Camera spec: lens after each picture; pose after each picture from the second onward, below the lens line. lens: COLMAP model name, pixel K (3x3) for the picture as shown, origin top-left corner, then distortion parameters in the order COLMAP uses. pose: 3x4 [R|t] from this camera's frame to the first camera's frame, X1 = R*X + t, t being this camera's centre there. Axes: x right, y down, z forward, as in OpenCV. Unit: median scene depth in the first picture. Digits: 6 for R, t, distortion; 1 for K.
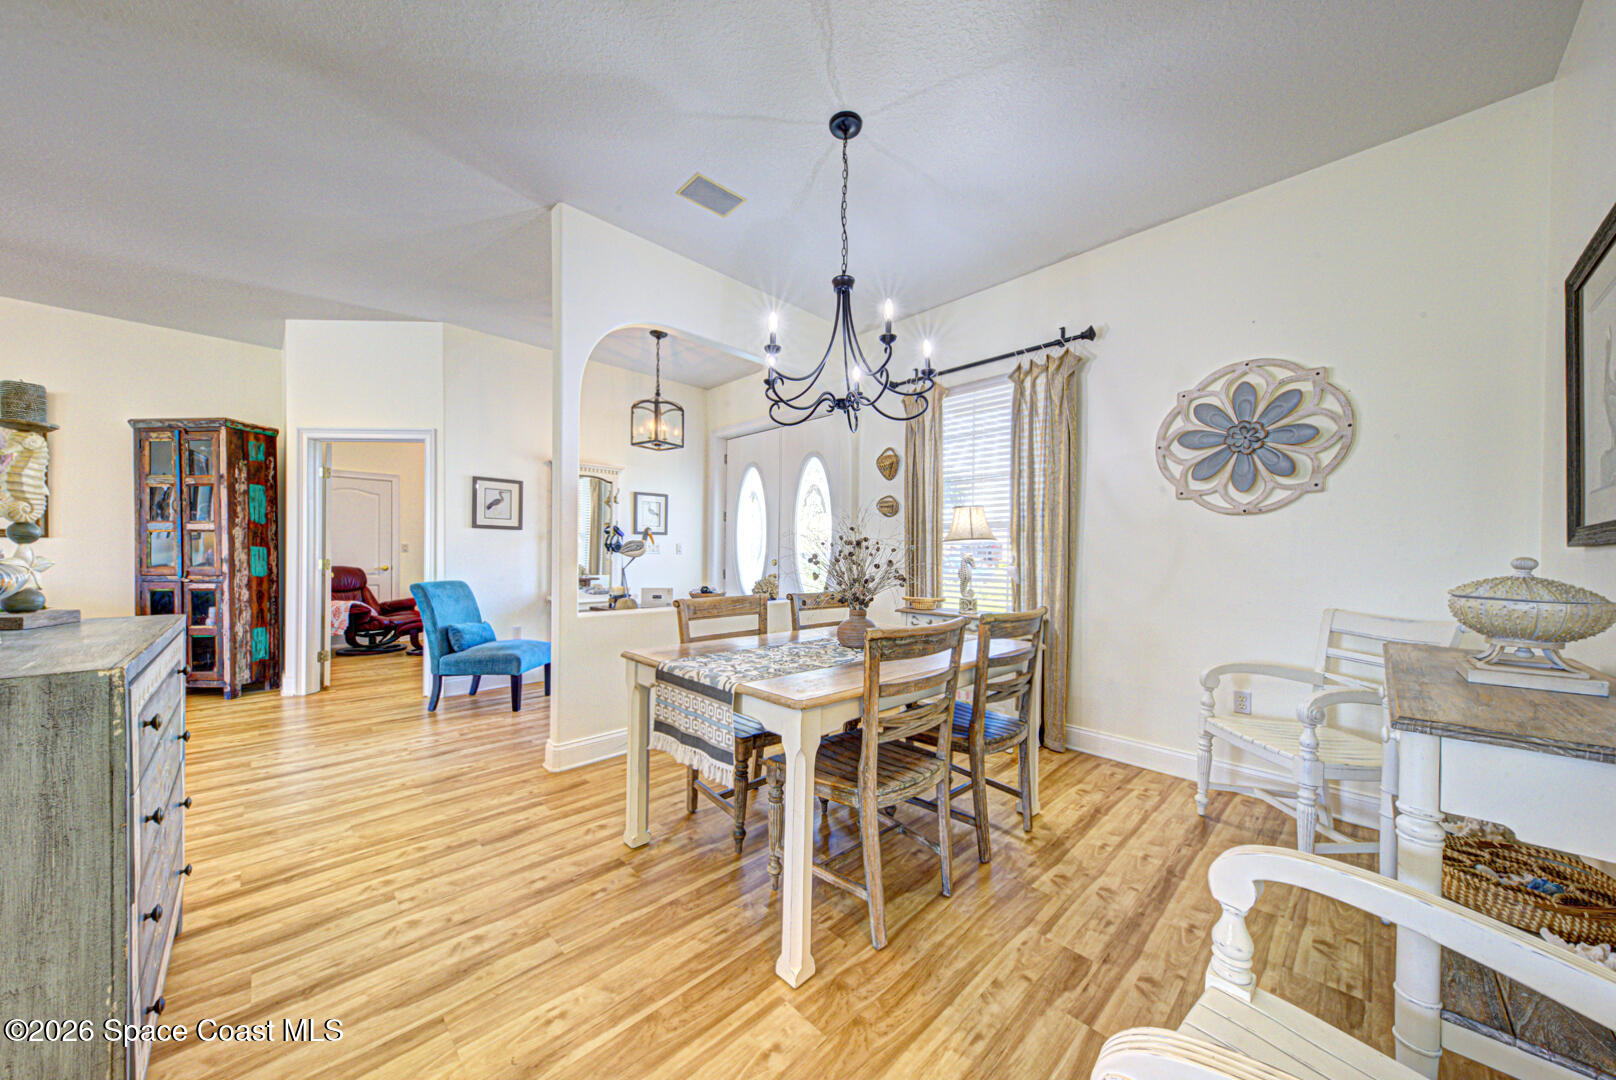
lens RADIAL K [[553.3, 0, 795.7], [0, 553.3, 550.8], [0, 0, 1]] dist [0.019187, -0.000350]
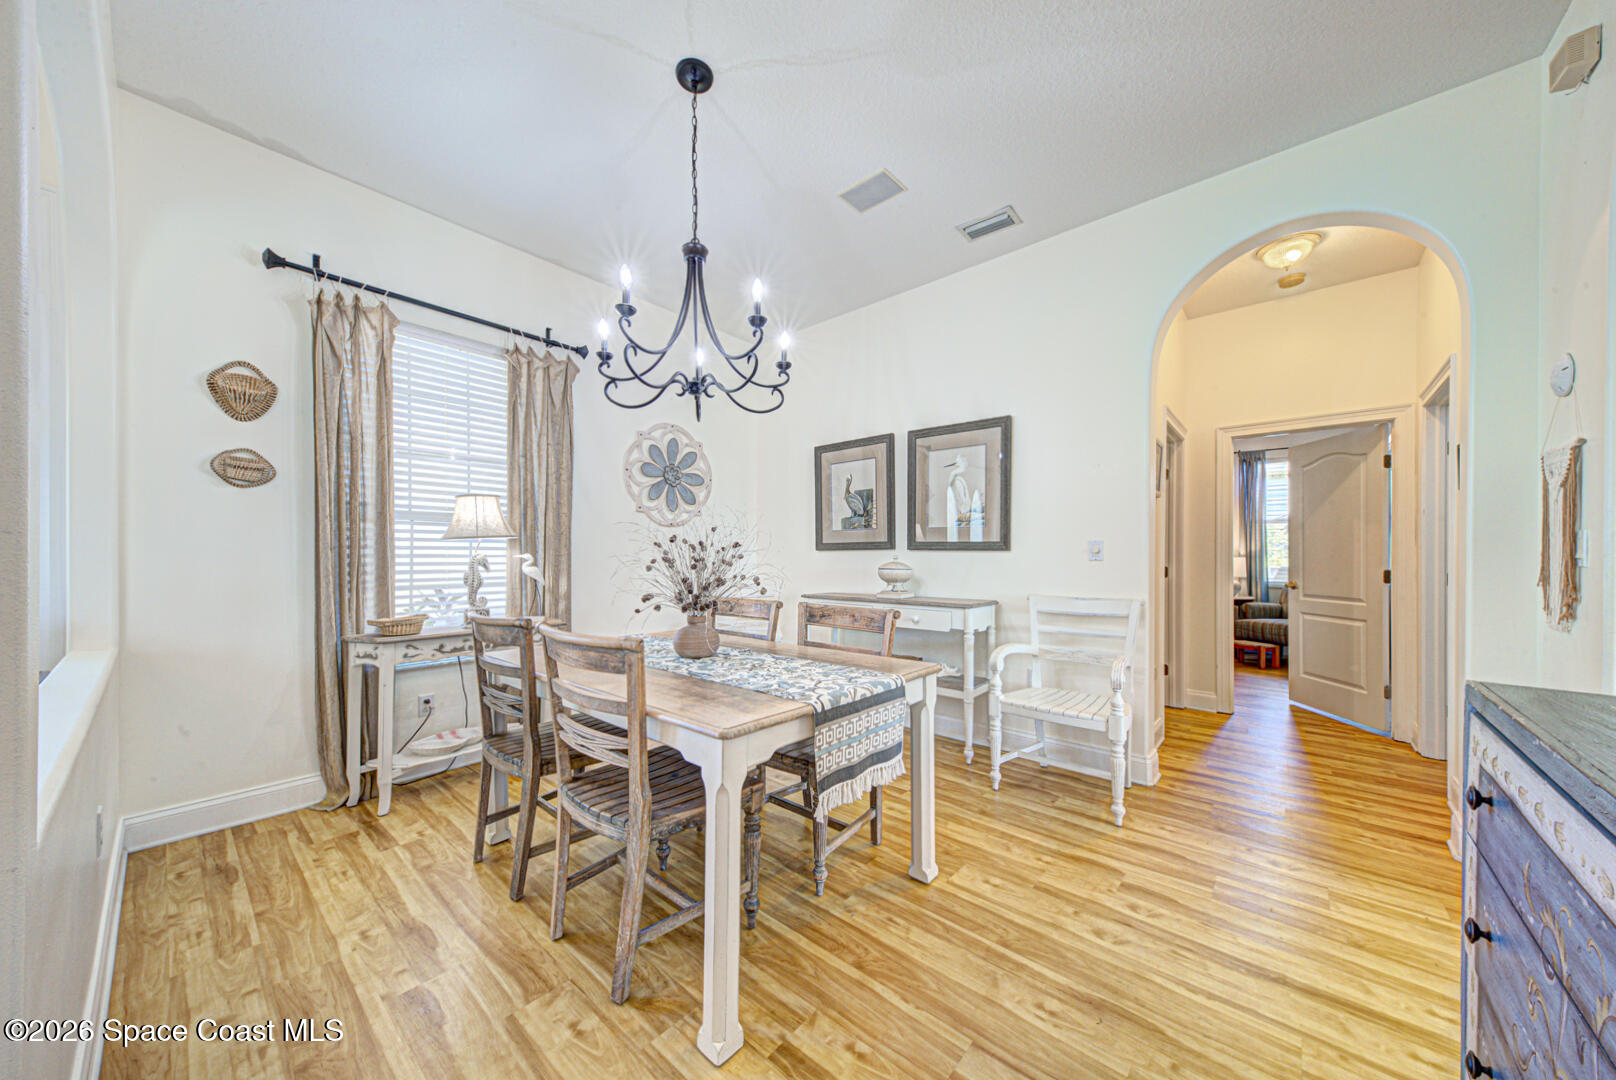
lens RADIAL K [[553.3, 0, 814.8], [0, 553.3, 550.7], [0, 0, 1]] dist [0.019187, -0.000350]
pose [[-0.094061, 0.000145, 0.995566, -0.689712], [-0.010589, 0.999943, -0.001146, -0.003678], [-0.995510, -0.010650, -0.094054, 0.744831]]
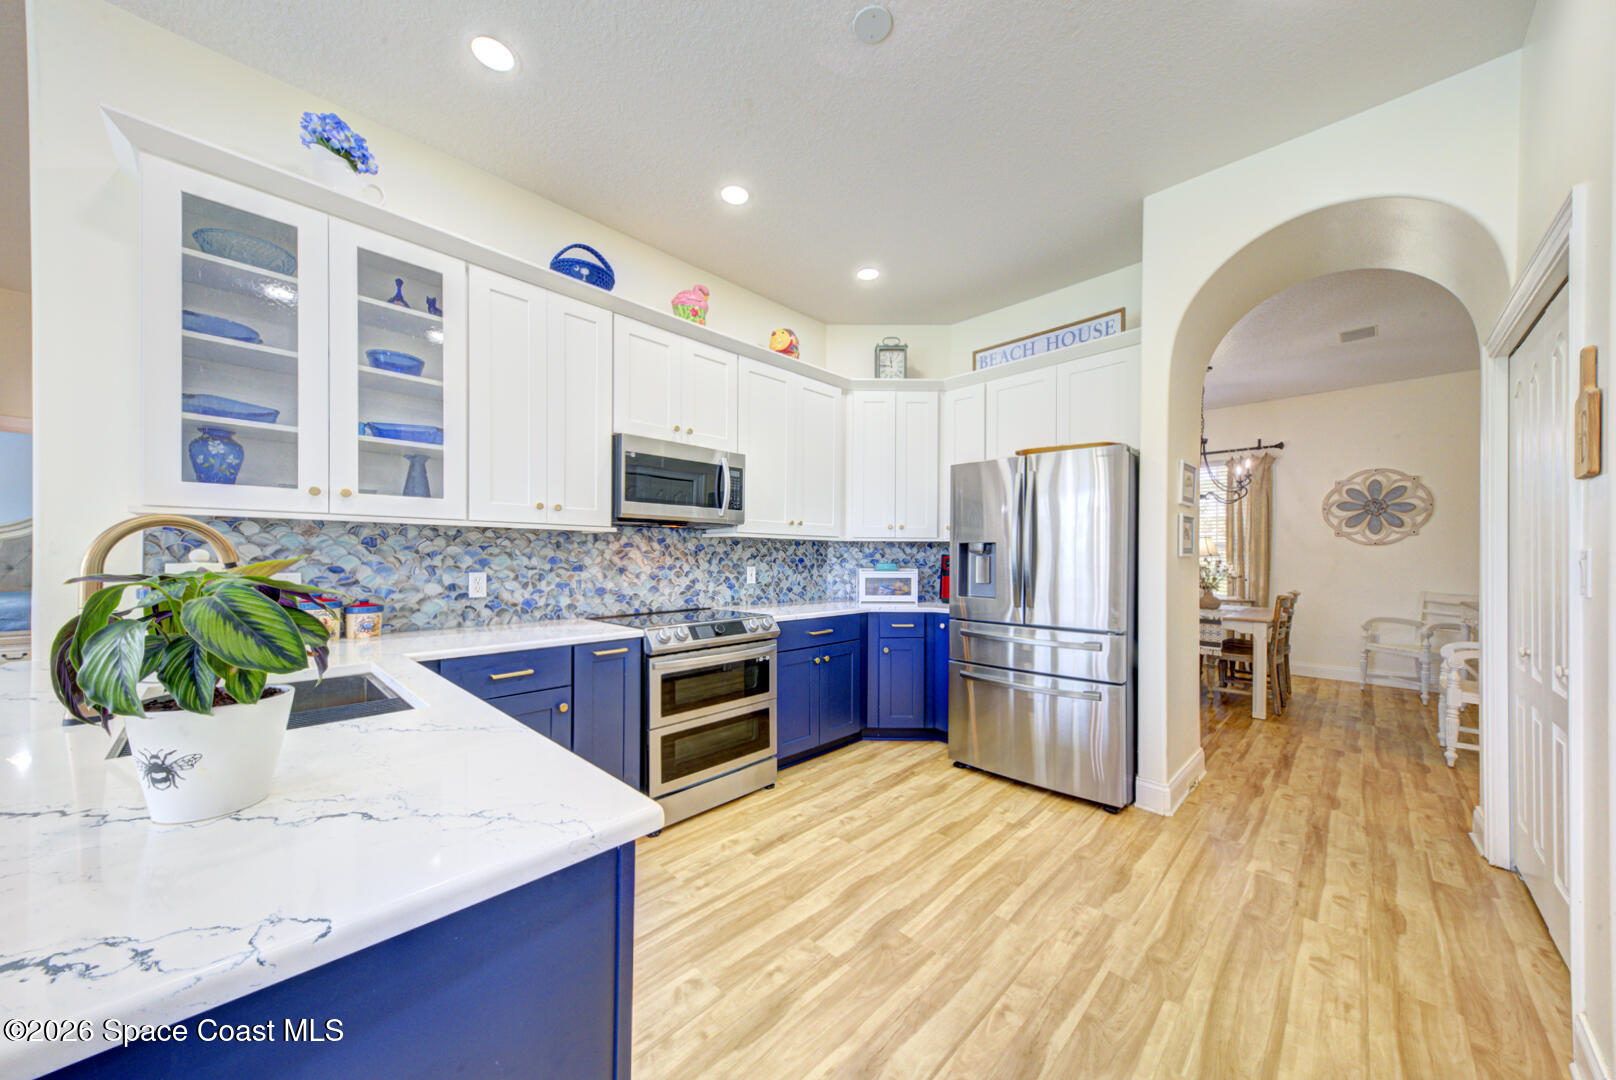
lens RADIAL K [[553.3, 0, 810.0], [0, 553.3, 547.2], [0, 0, 1]] dist [0.019187, -0.000350]
pose [[0.999859, 0.004432, 0.016184, -1.225093], [-0.004159, 0.999849, -0.016848, -0.015473], [-0.016257, 0.016778, 0.999727, -0.959843]]
